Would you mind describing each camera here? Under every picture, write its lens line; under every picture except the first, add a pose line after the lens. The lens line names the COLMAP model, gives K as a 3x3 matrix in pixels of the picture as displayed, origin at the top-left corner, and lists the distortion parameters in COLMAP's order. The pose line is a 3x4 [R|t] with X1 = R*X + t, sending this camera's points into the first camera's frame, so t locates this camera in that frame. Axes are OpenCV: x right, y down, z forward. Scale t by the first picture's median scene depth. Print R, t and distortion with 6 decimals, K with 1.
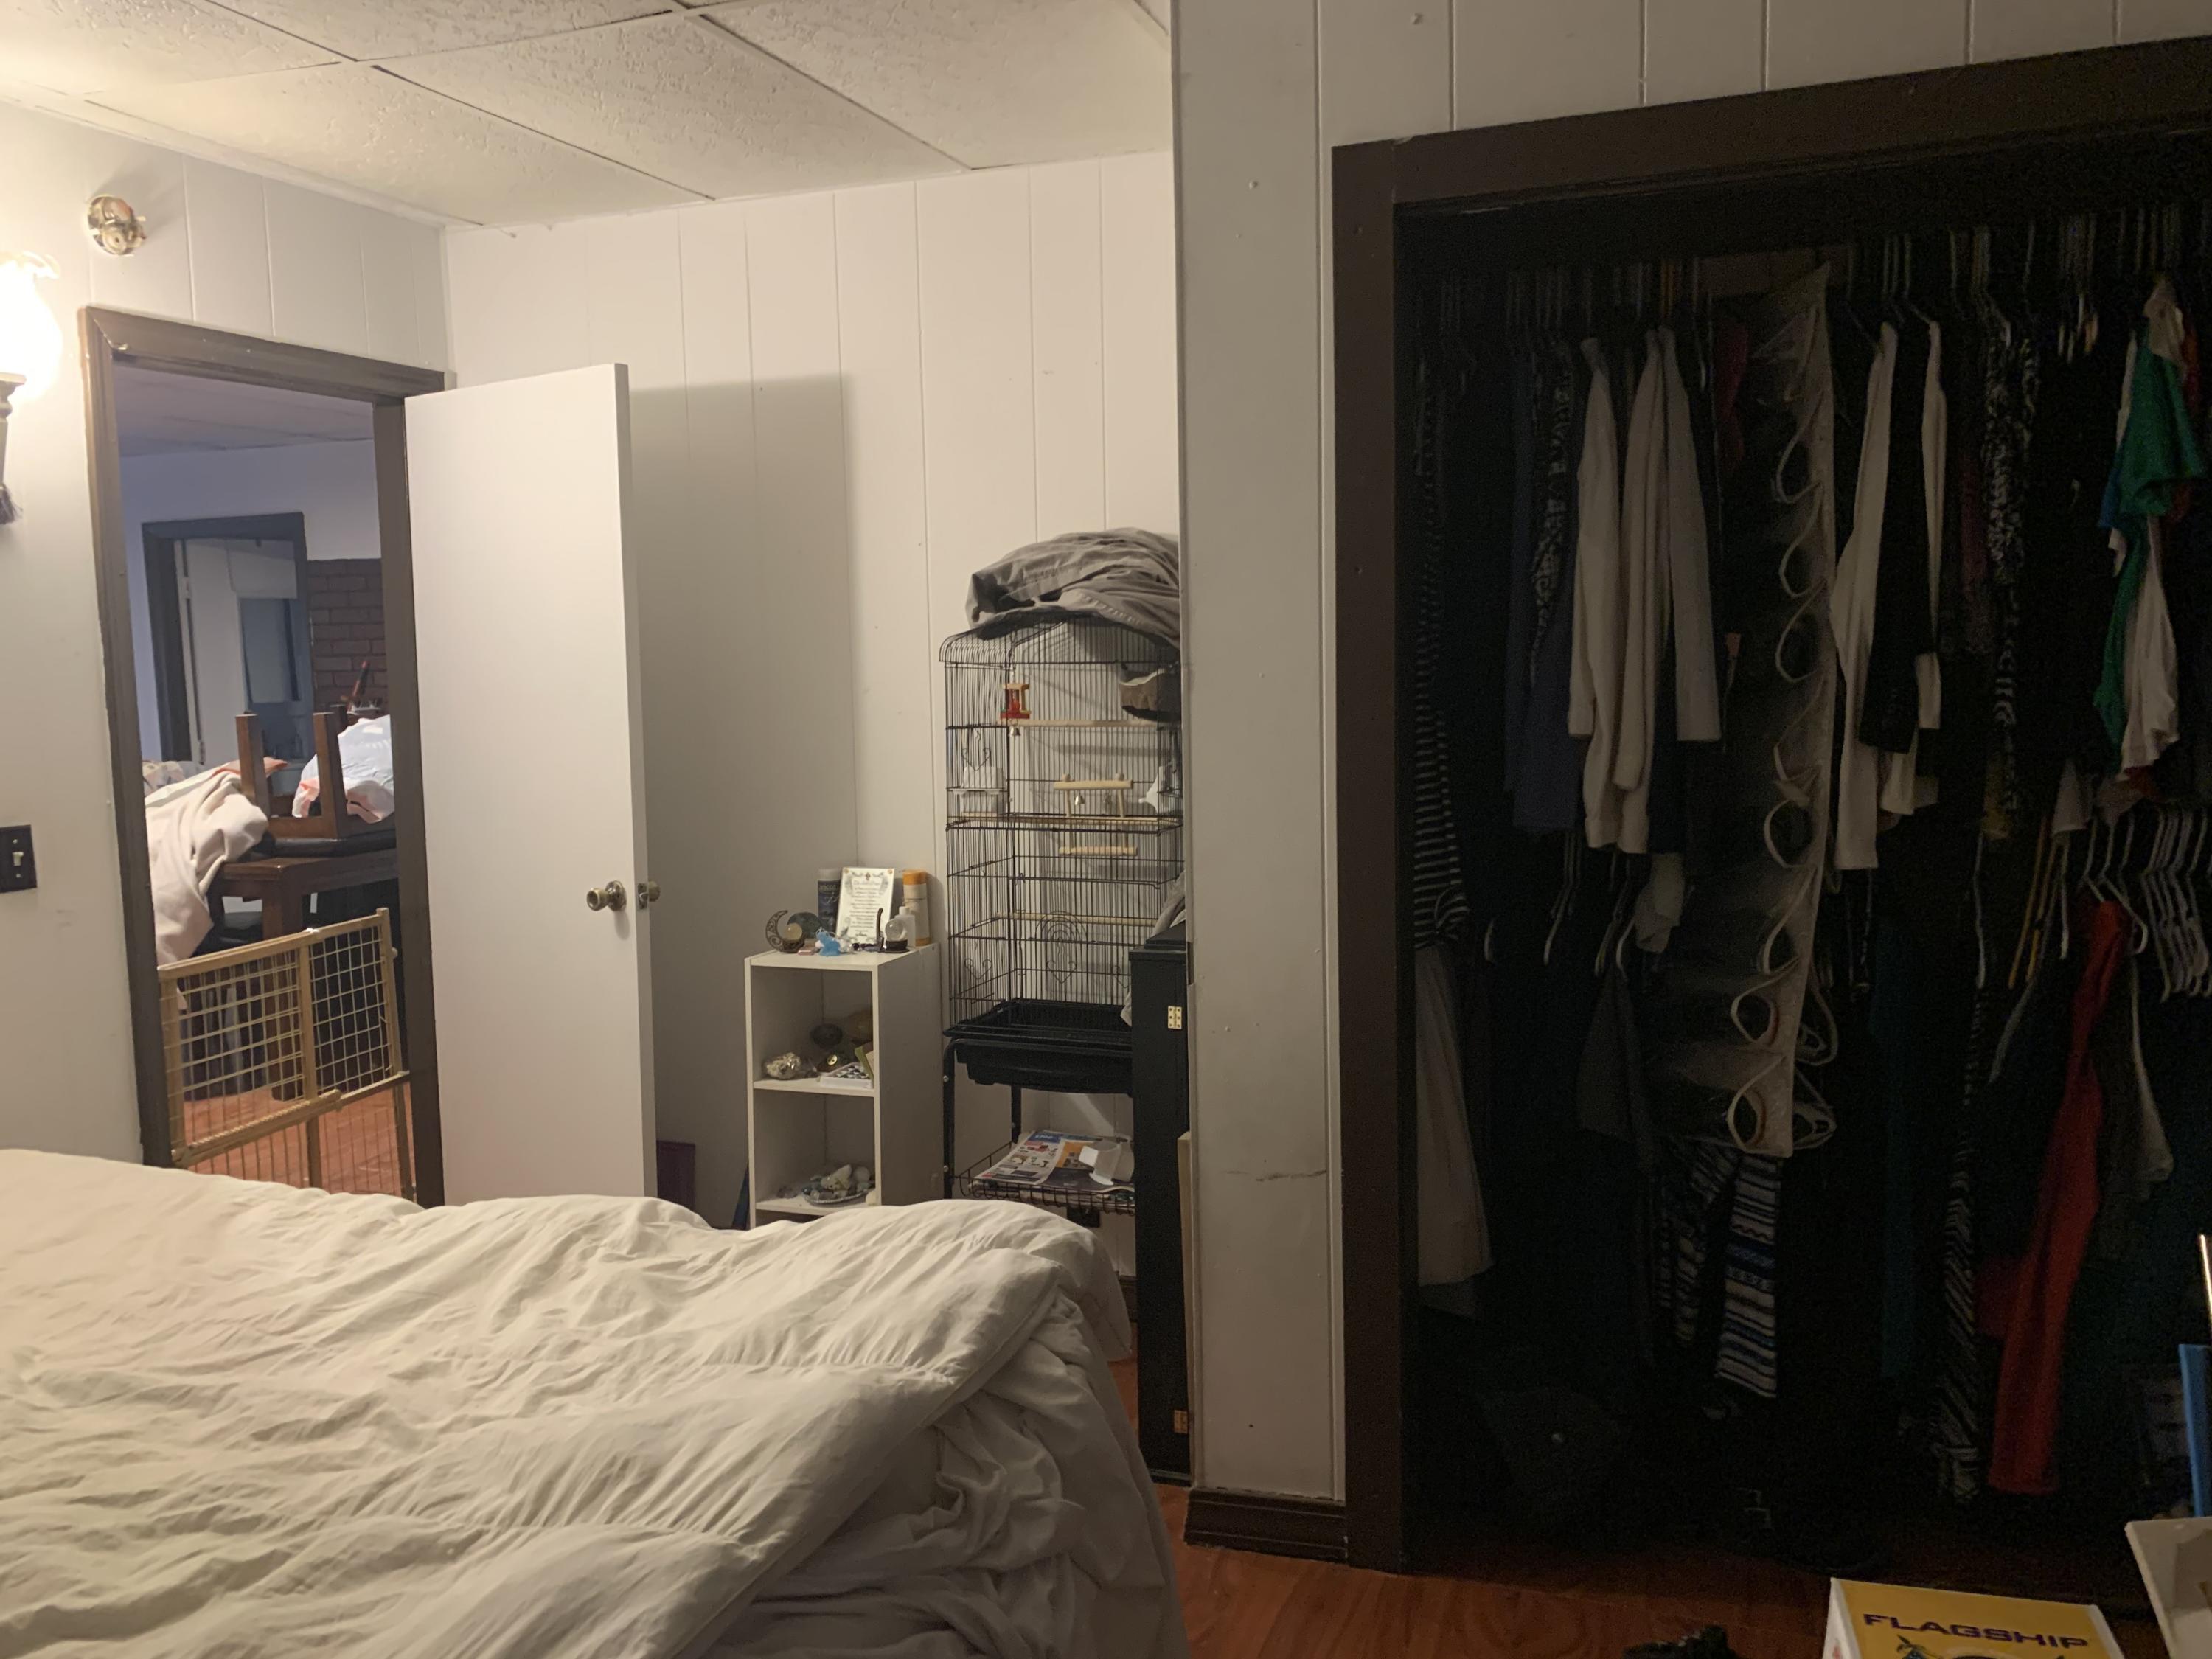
lens RADIAL K [[1714.6, 0, 1136.5], [0, 1714.6, 787.9], [0, 0, 1]] dist [0.008277, 0.000808]
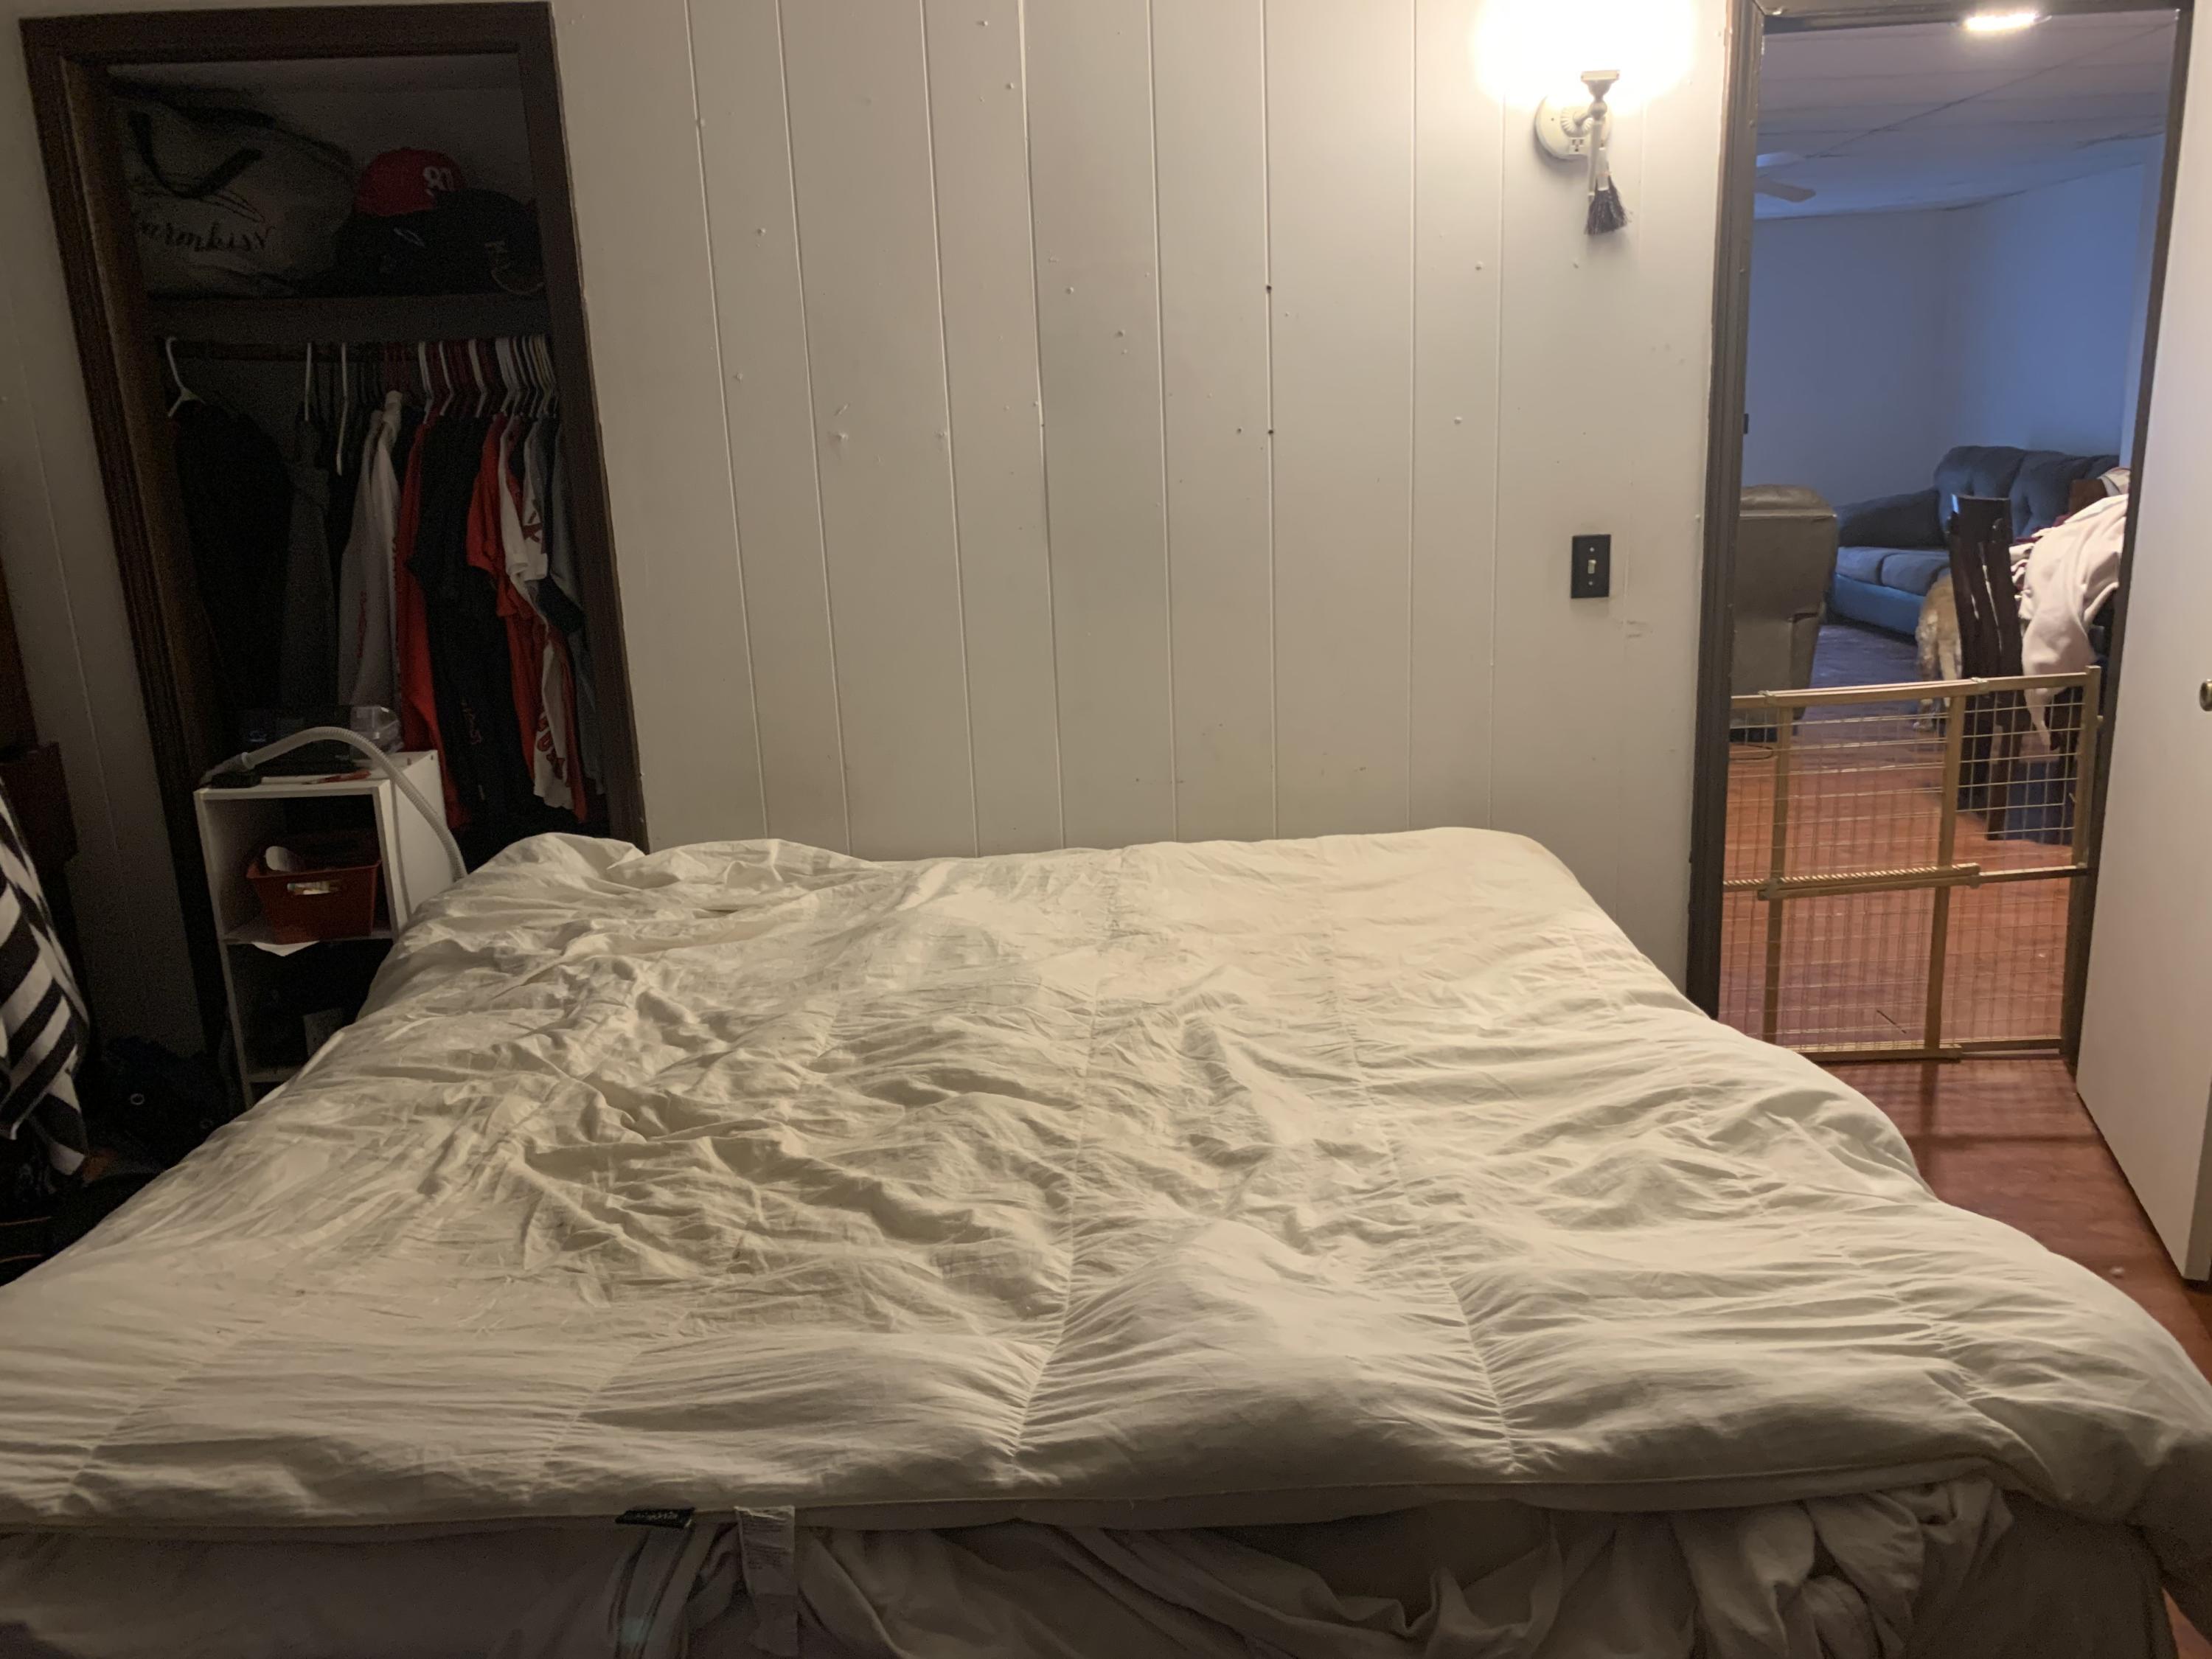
lens RADIAL K [[1701.3, 0, 1105.7], [0, 1701.3, 817.7], [0, 0, 1]] dist [0.087053, -0.160907]
pose [[0.340209, 0.228173, -0.912247, 0.277868], [-0.049625, 0.973119, 0.224892, -0.035652], [0.939039, -0.031240, 0.342387, 0.431653]]
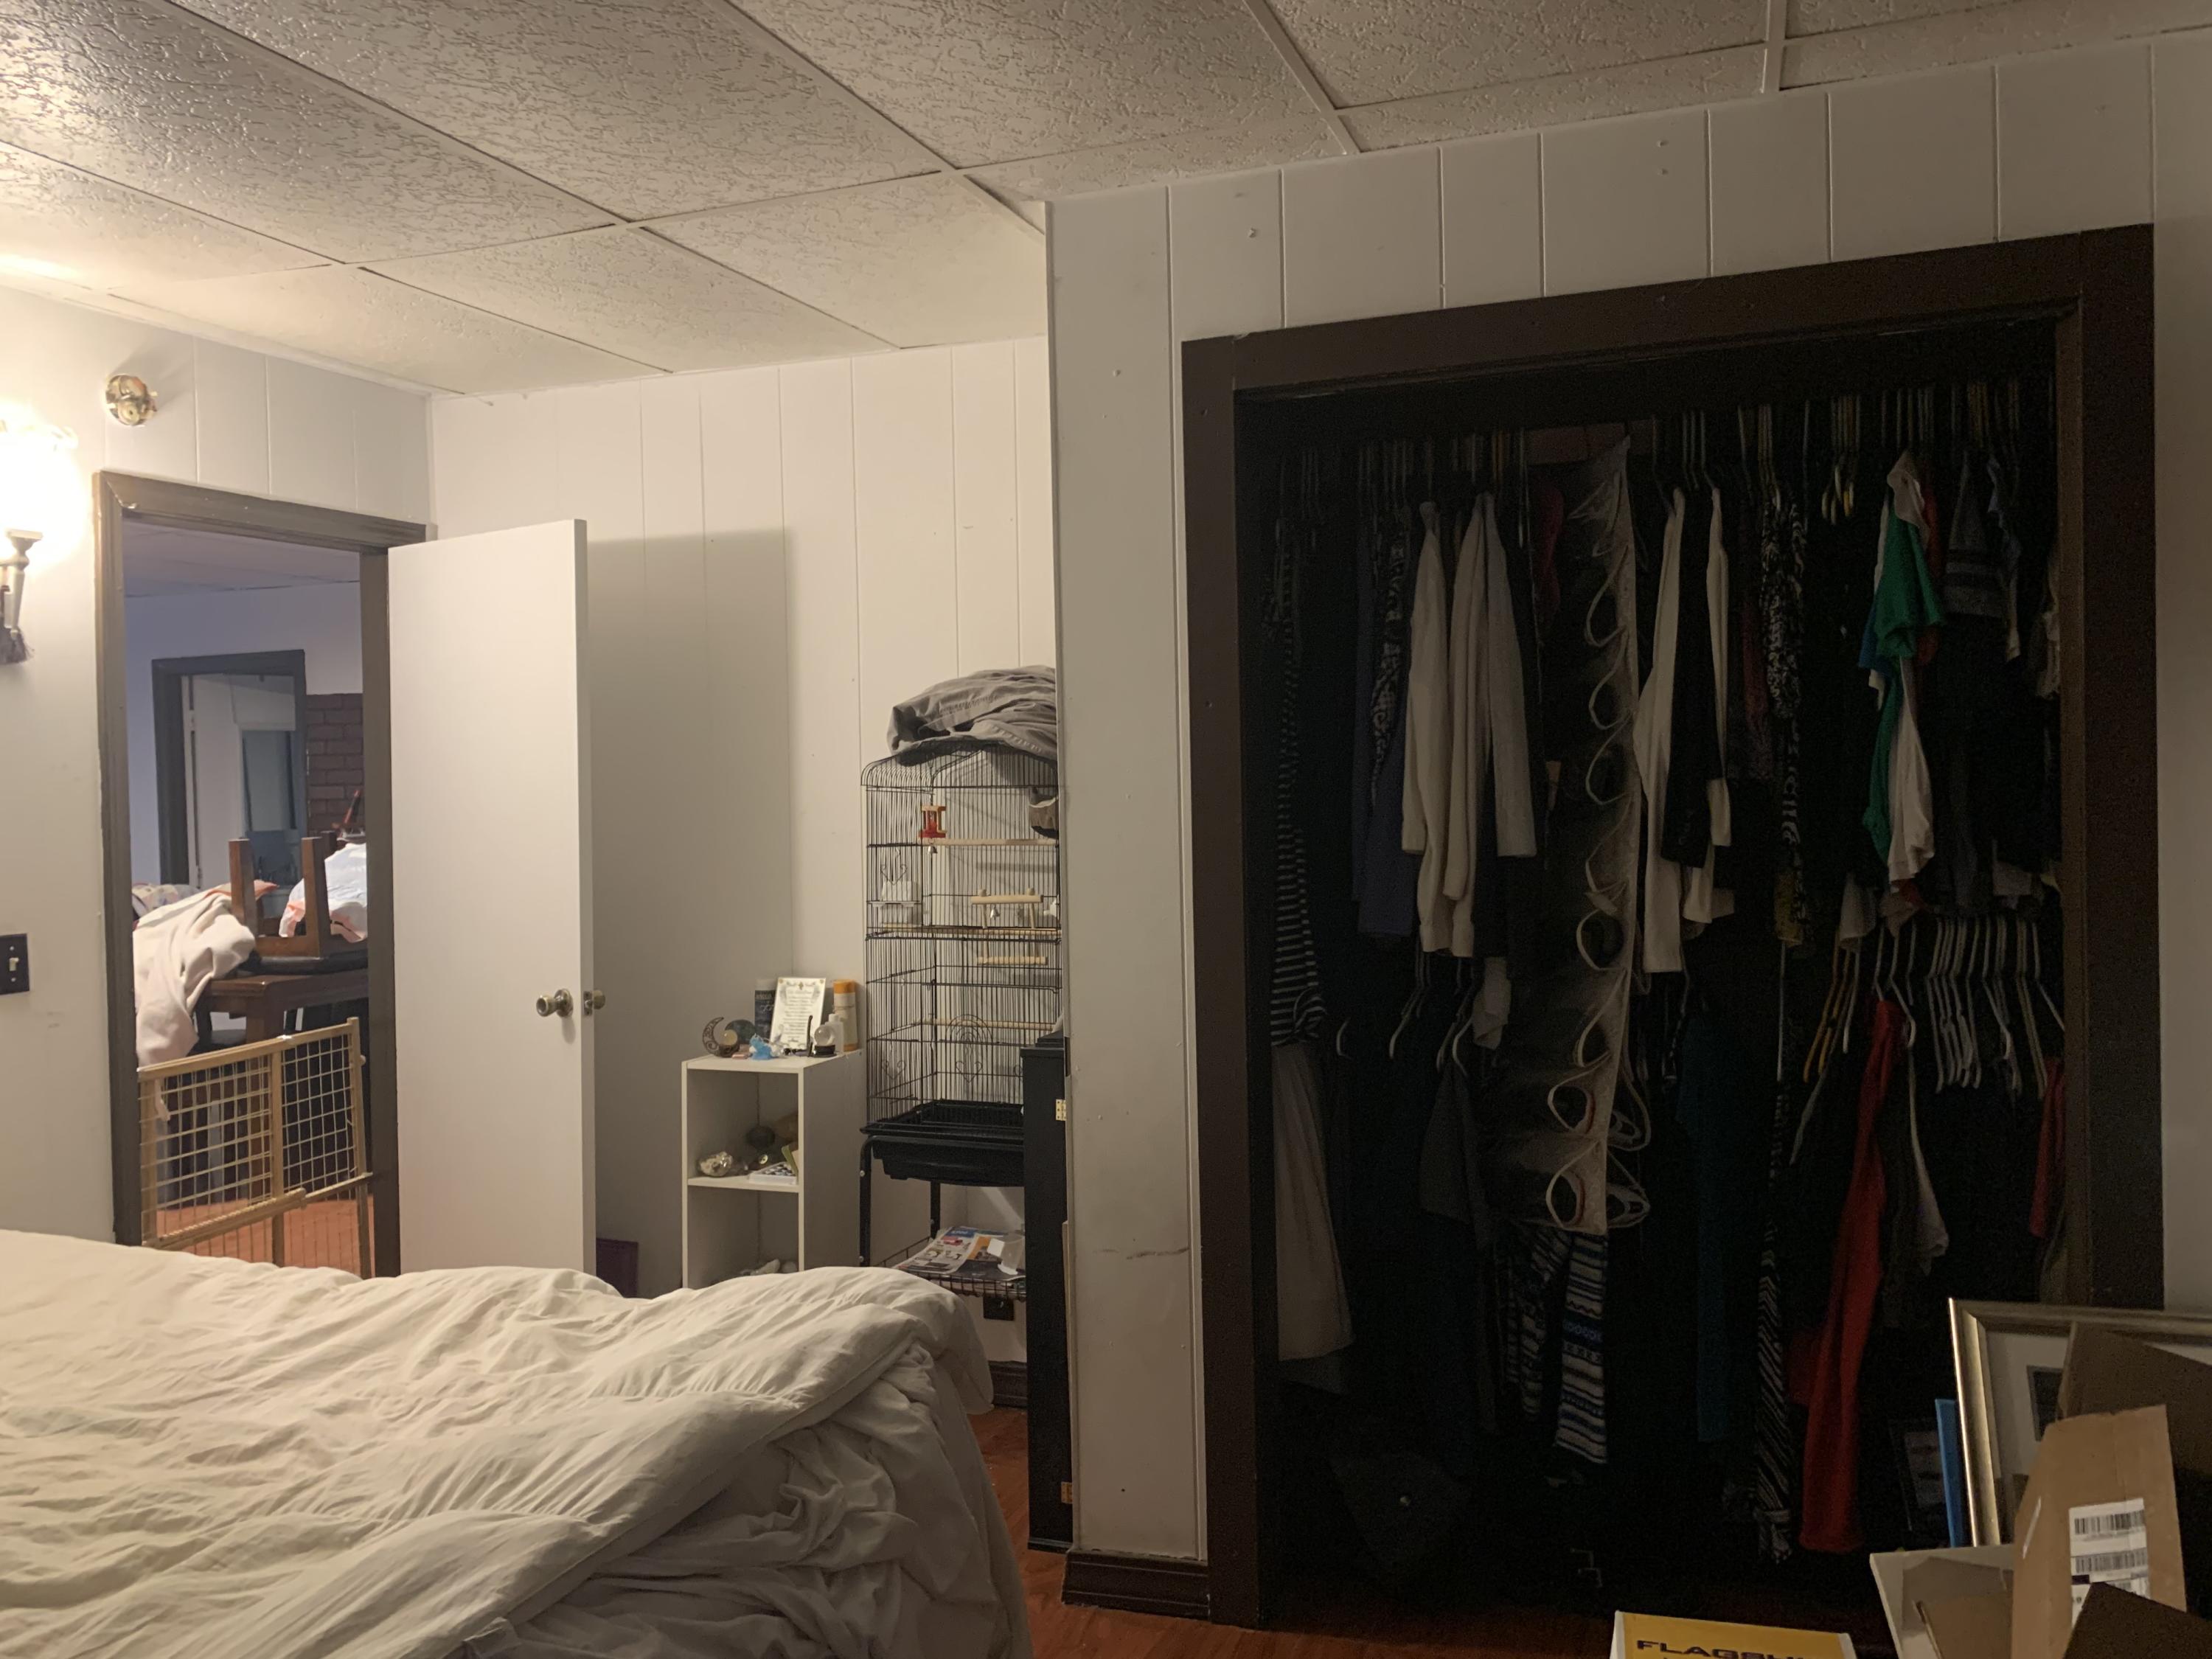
lens RADIAL K [[1714.6, 0, 1136.5], [0, 1714.6, 787.9], [0, 0, 1]] dist [0.008277, 0.000808]
pose [[0.999991, 0.001257, -0.003971, 0.085198], [-0.001562, 0.996973, -0.077736, 0.015758], [0.003862, 0.077741, 0.996966, -0.121756]]
